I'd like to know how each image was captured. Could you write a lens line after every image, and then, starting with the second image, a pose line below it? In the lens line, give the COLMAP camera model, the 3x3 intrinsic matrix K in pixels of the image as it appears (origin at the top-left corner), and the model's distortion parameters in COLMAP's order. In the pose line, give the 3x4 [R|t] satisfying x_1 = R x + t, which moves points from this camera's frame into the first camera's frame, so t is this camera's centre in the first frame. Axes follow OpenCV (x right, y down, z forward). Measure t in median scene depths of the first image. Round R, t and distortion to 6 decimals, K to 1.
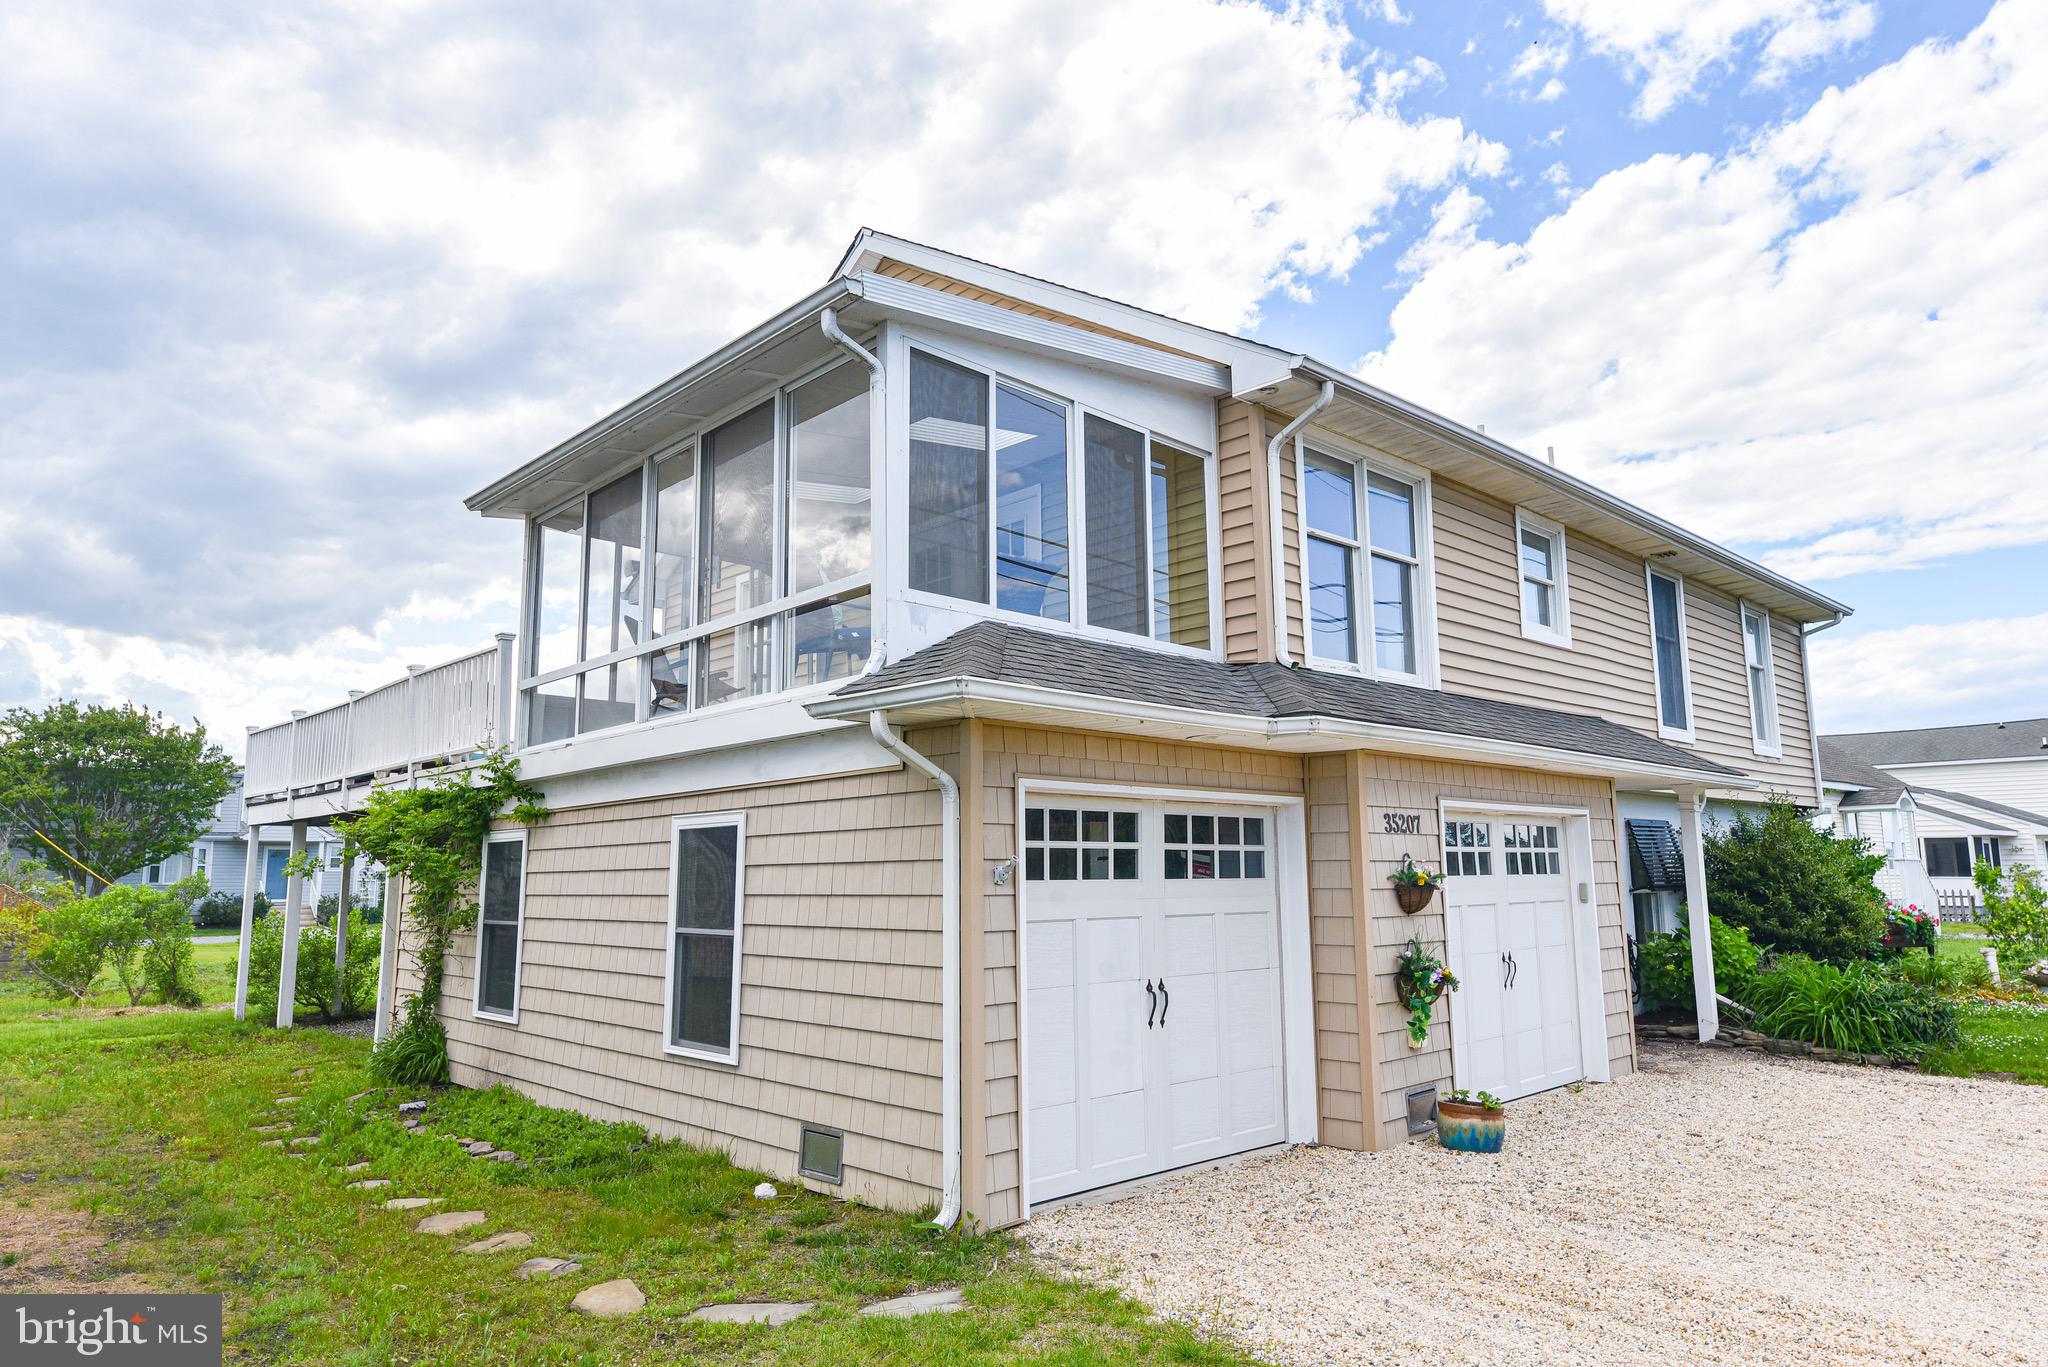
lens RADIAL K [[1273.9, 0, 1024.0], [0, 1273.9, 683.5], [0, 0, 1]] dist [0.009405, 0.002873]
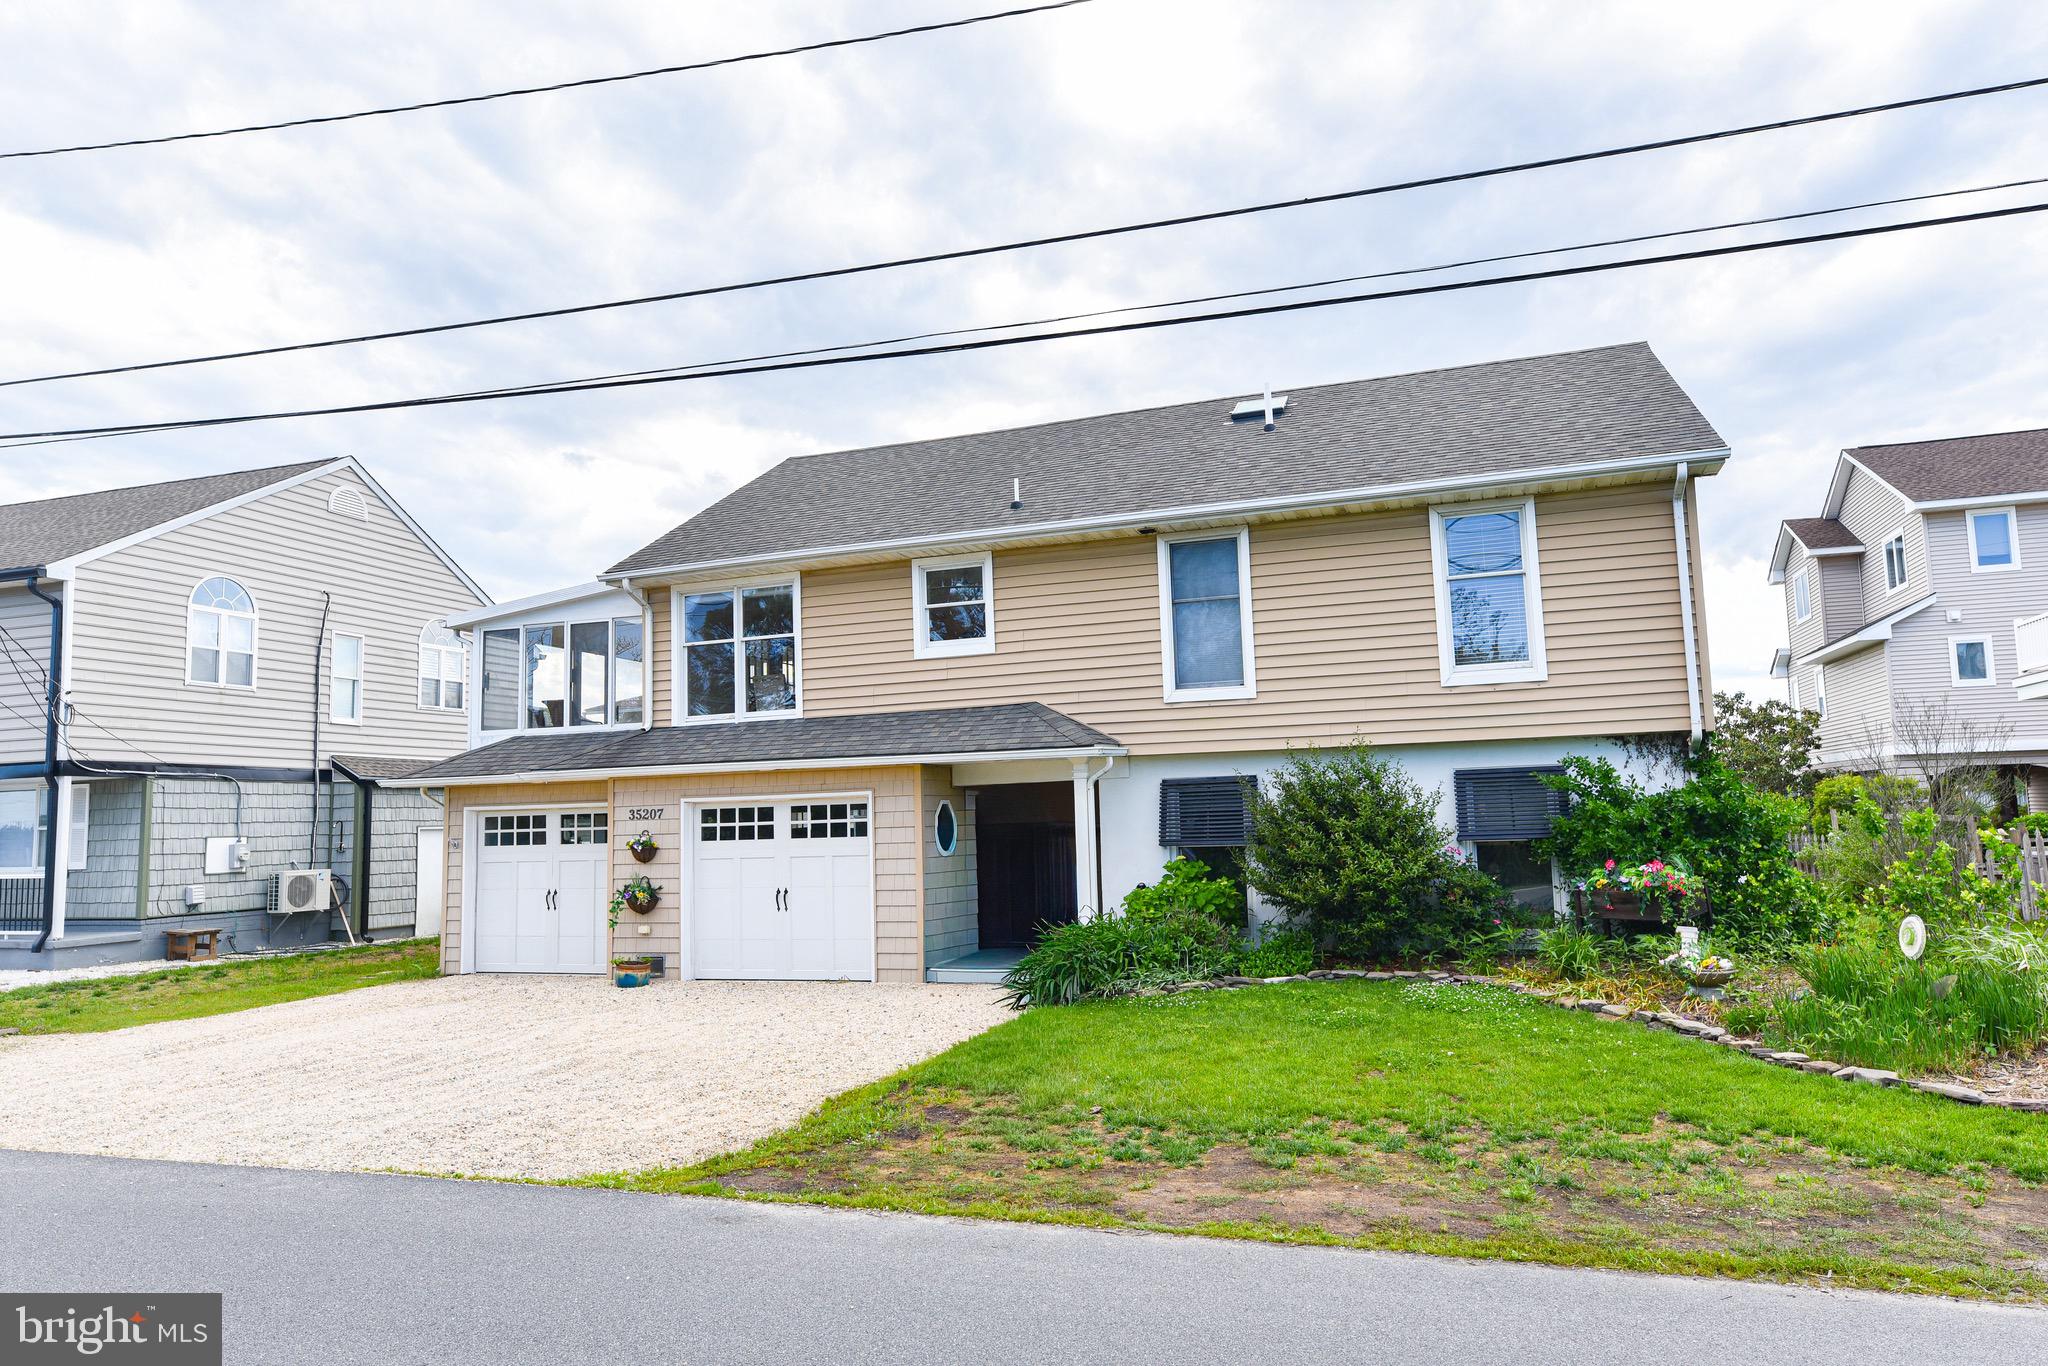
lens RADIAL K [[1273.9, 0, 1024.0], [0, 1273.9, 683.0], [0, 0, 1]] dist [0.009405, 0.002873]
pose [[0.454132, -0.099836, -0.885323, 2.223174], [0.153969, 0.987545, -0.032384, 0.067126], [0.877529, -0.121606, 0.463848, 0.654799]]
